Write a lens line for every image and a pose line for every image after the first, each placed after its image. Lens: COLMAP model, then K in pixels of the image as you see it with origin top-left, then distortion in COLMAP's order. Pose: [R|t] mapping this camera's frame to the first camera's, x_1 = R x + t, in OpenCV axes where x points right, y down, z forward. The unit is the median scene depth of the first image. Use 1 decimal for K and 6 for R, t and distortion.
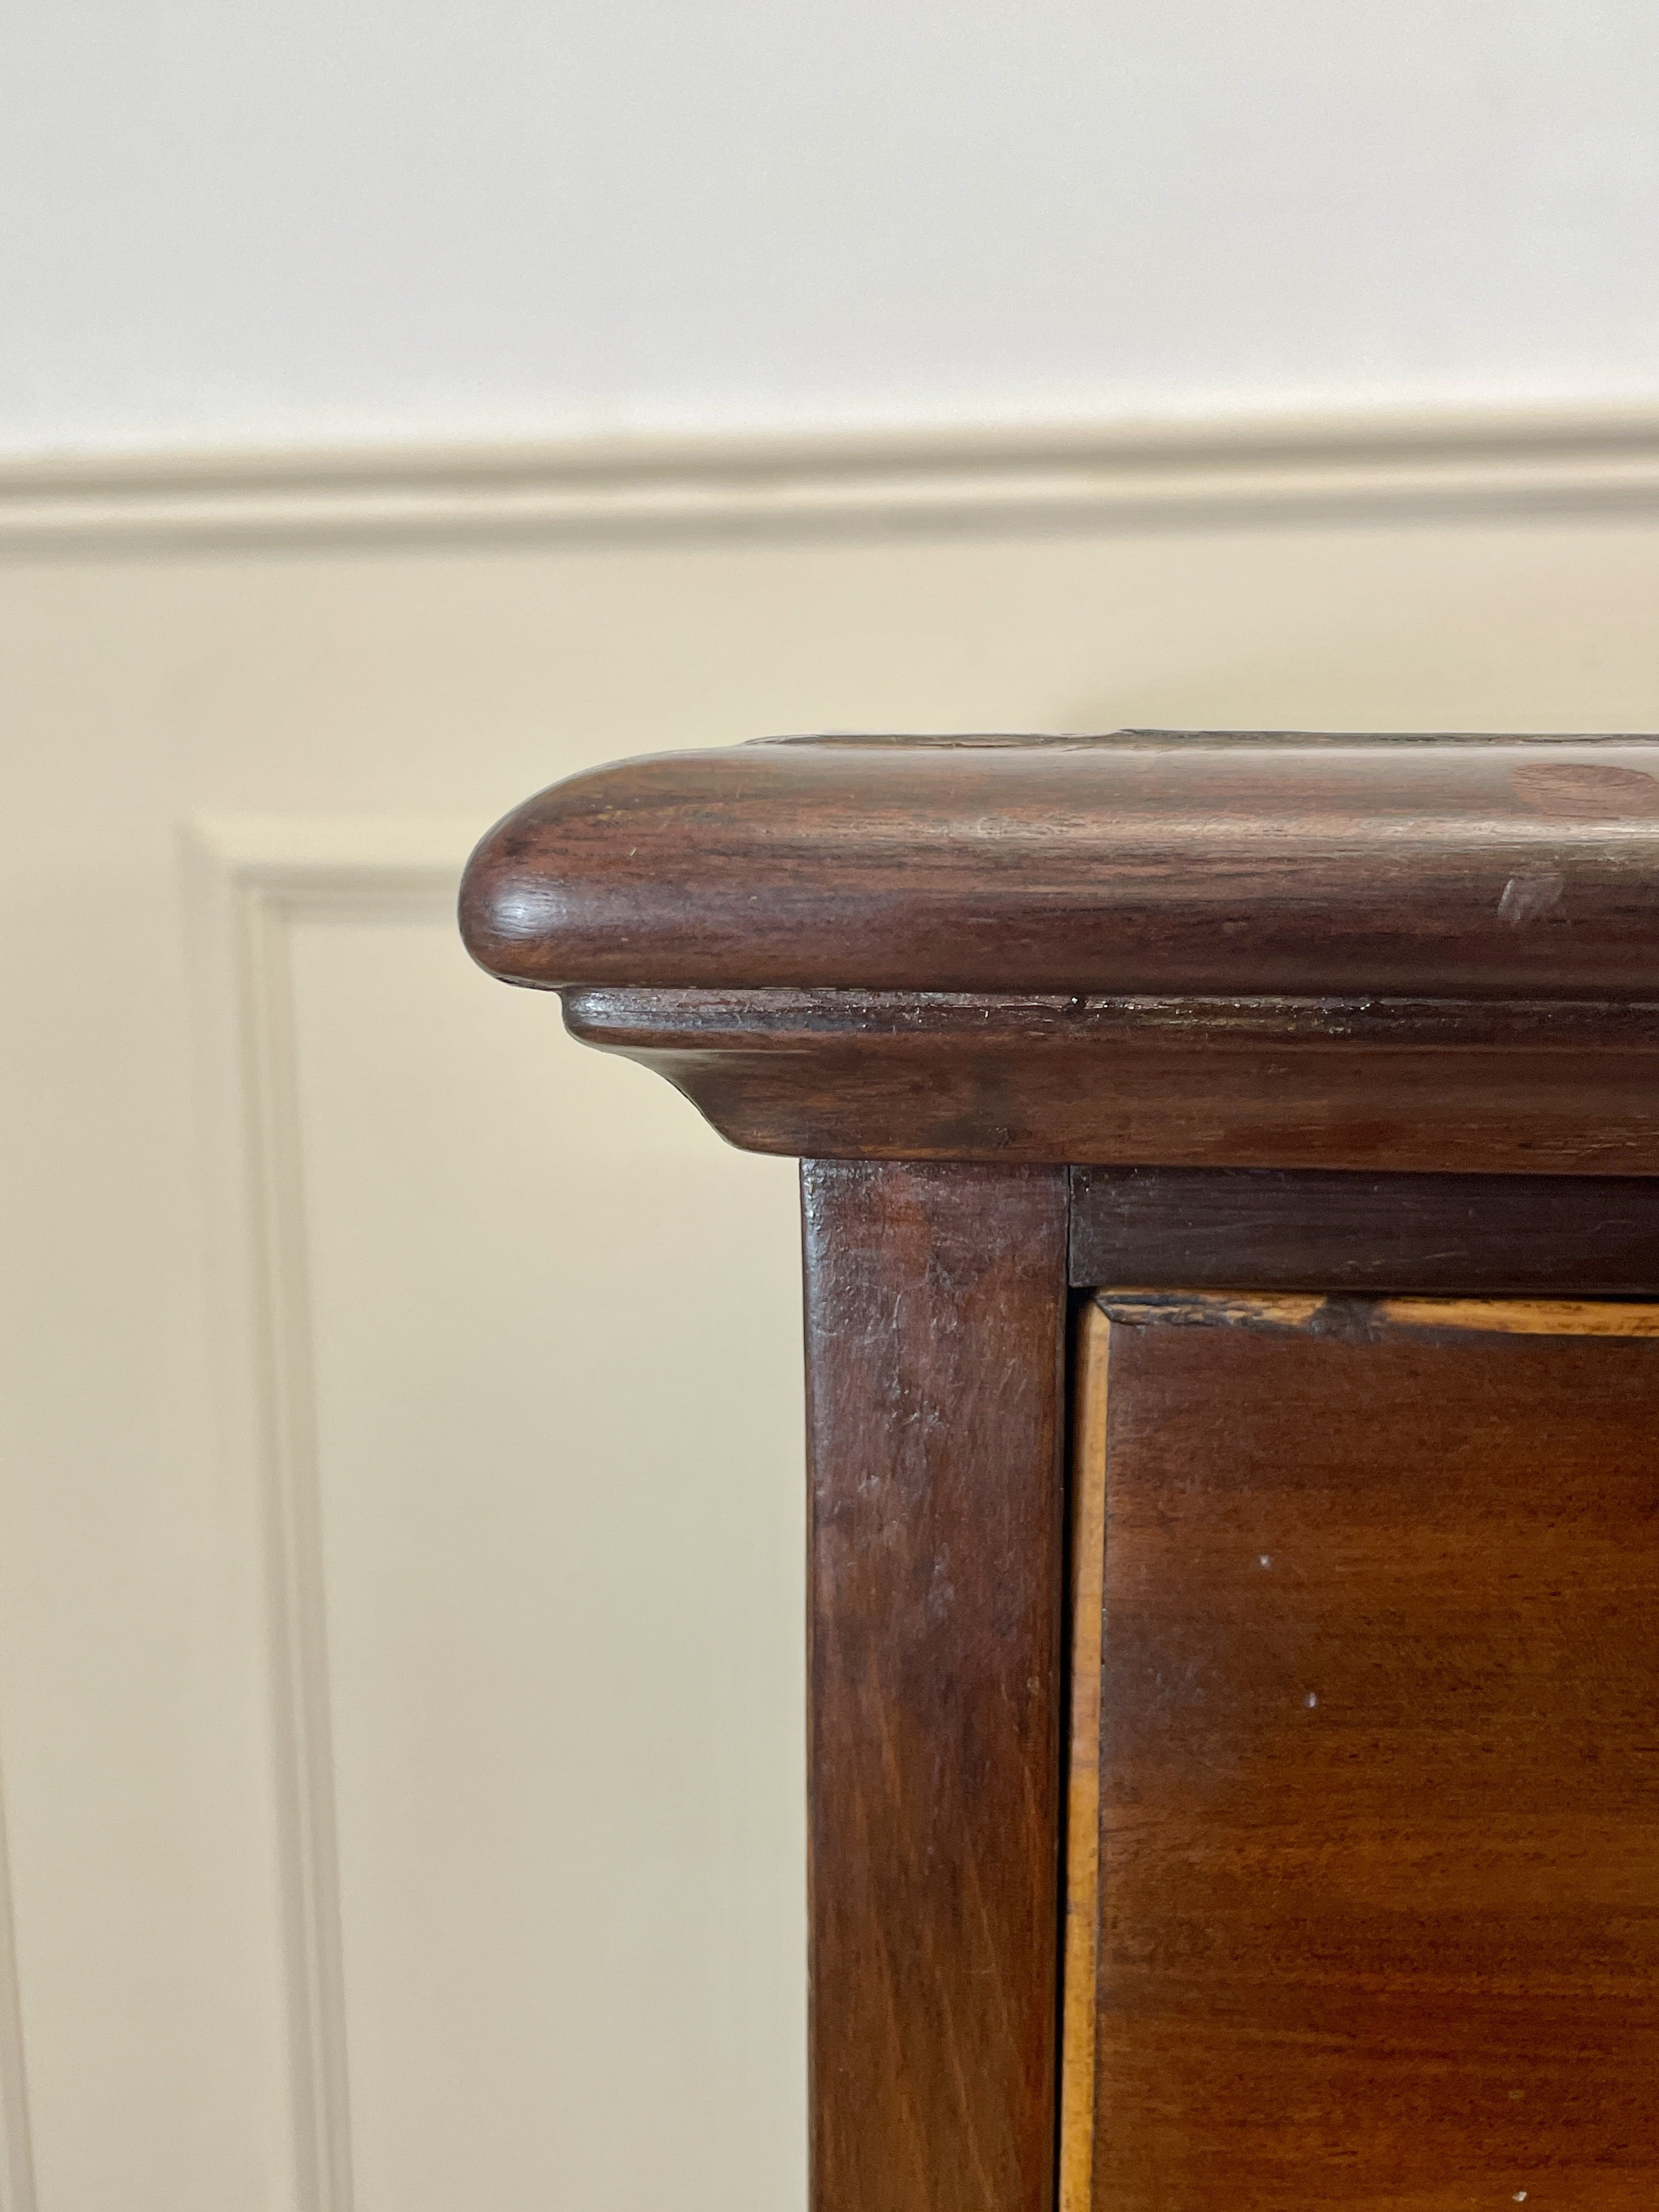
lens RADIAL K [[2258.7, 0, 829.5], [0, 2258.7, 1106.0], [0, 0, 1]] dist [0.078744, -0.177732]
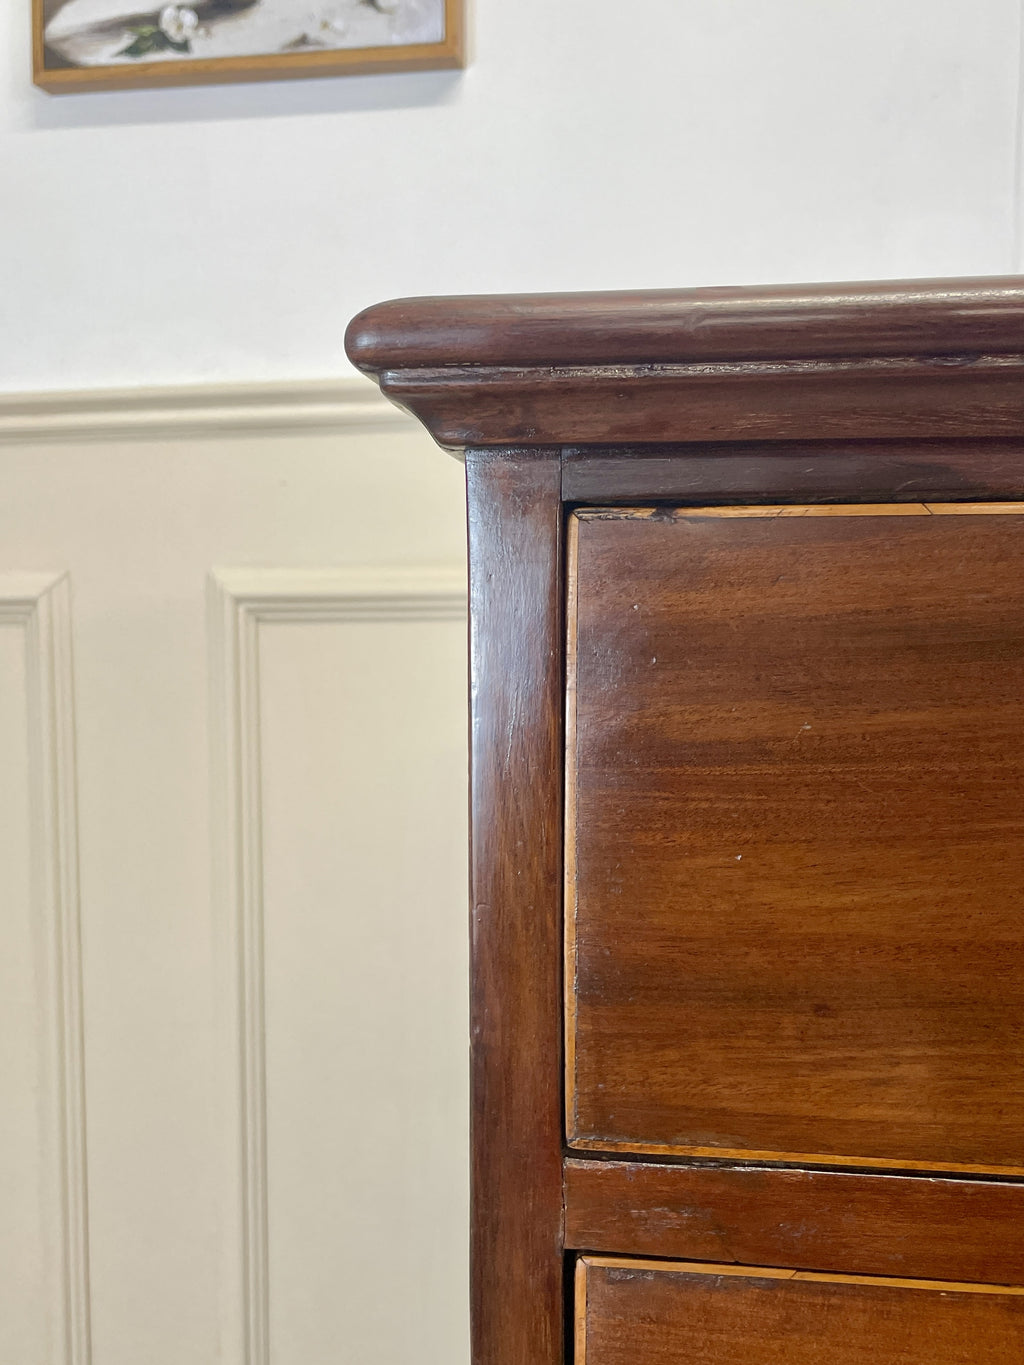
lens RADIAL K [[1328.4, 0, 512.0], [0, 1328.4, 682.5], [0, 0, 1]] dist [0.094320, -0.109575]
pose [[0.999230, 0.002062, -0.039192, 0.107213], [-0.006486, 0.993563, -0.113092, 0.473411], [0.038707, 0.113260, 0.992811, -0.578099]]
